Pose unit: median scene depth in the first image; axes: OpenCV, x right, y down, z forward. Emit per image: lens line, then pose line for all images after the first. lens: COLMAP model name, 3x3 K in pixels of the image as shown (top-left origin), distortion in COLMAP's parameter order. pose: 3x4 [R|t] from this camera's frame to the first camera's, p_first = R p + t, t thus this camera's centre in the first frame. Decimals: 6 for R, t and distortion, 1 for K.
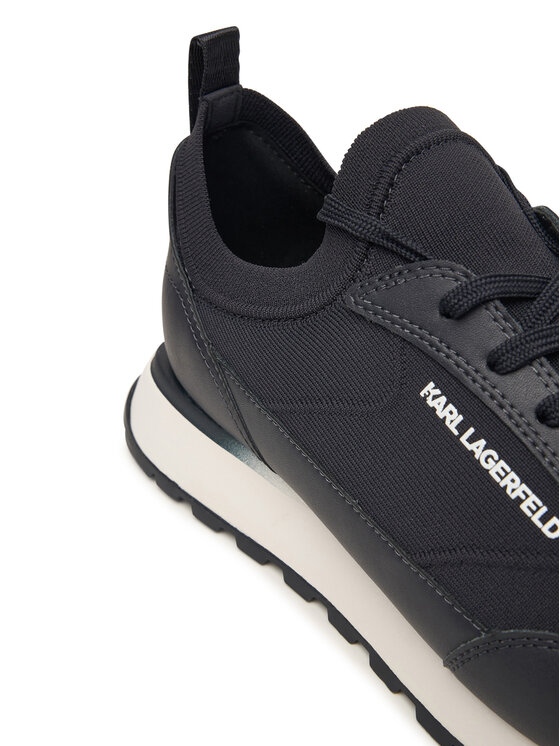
lens RADIAL K [[1238.1, 0, 280.4], [0, 1238.1, 372.5], [0, 0, 1]] dist [-0.069703, 0.000000]
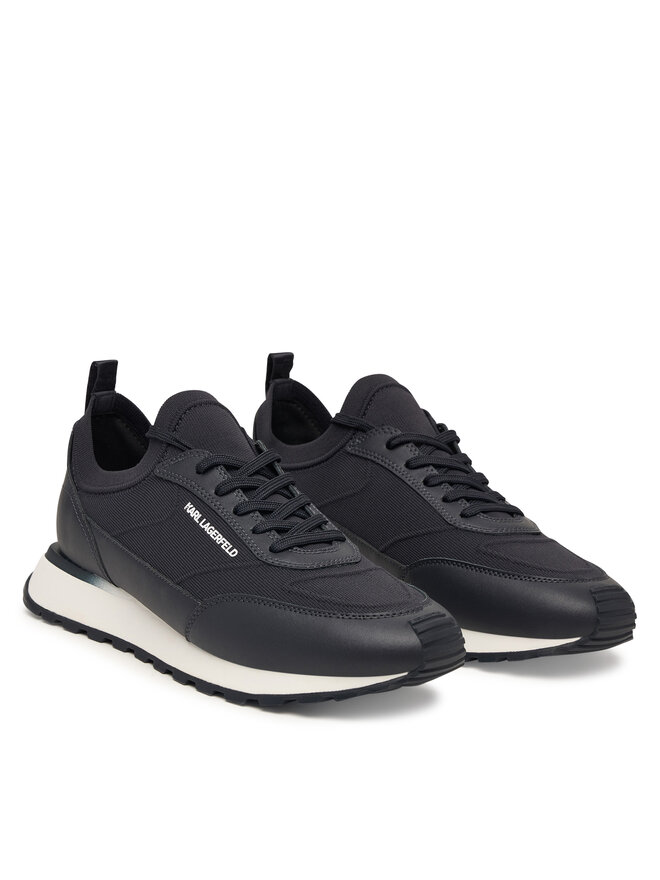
lens RADIAL K [[2592.2, 0, 329.9], [0, 2592.2, 440.0], [0, 0, 1]] dist [0.229838, 0.000000]
pose [[0.996468, 0.079514, 0.027005, 0.224693], [-0.064624, 0.931469, -0.358036, 1.433497], [-0.053624, 0.355026, 0.933317, -3.094968]]
